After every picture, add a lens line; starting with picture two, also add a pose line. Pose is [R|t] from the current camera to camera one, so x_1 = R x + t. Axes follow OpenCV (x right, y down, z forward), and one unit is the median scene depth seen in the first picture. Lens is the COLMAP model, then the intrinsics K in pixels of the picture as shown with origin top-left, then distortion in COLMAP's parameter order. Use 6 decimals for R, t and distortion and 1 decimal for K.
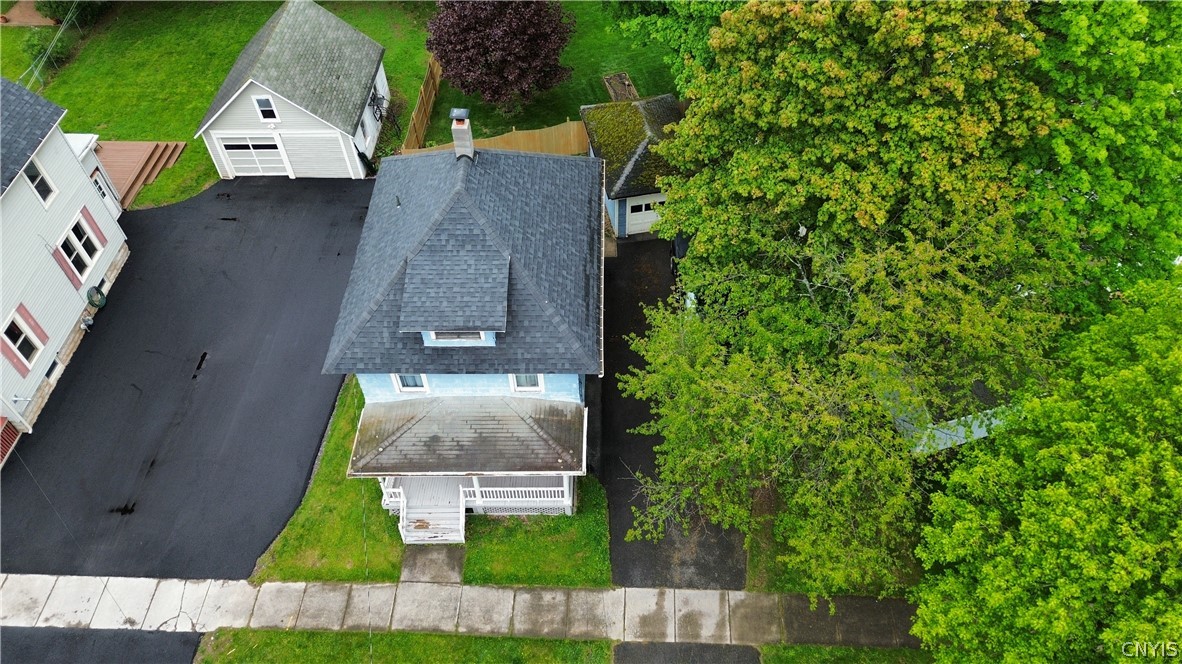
lens RADIAL K [[832.2, 0, 595.8], [0, 832.2, 329.4], [0, 0, 1]] dist [0.053625, -0.038329]
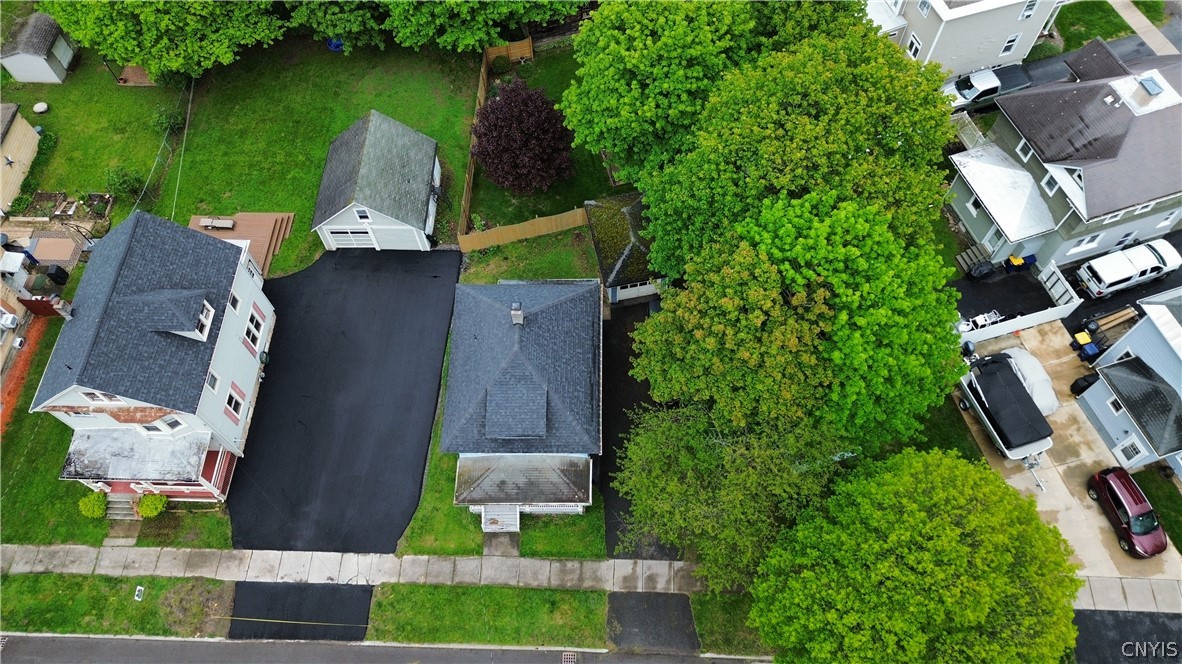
lens RADIAL K [[832.2, 0, 596.4], [0, 832.2, 326.6], [0, 0, 1]] dist [0.053625, -0.038329]
pose [[0.999982, -0.002804, 0.005271, -0.009657], [0.001684, 0.979449, 0.201687, -0.508389], [-0.005728, -0.201675, 0.979436, -0.590090]]
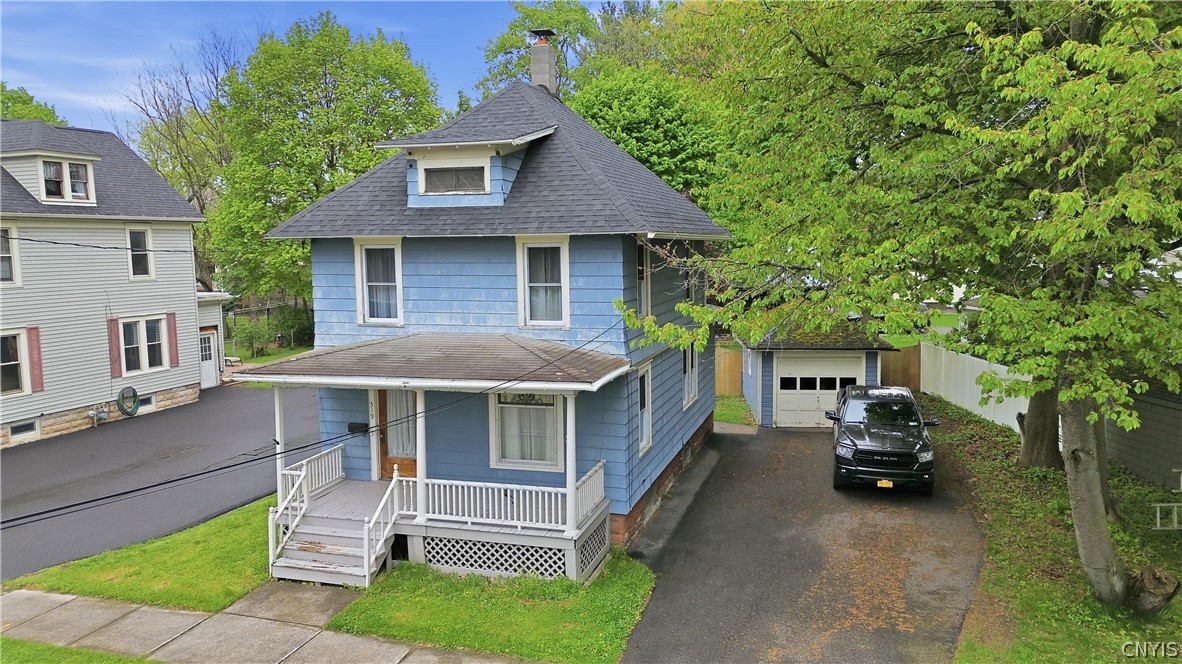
lens RADIAL K [[832.2, 0, 595.0], [0, 832.2, 329.3], [0, 0, 1]] dist [0.053625, -0.038329]
pose [[0.958333, 0.032108, -0.283844, 0.128717], [-0.215910, 0.732023, -0.646162, 0.463308], [0.187033, 0.680522, 0.708455, 0.563833]]
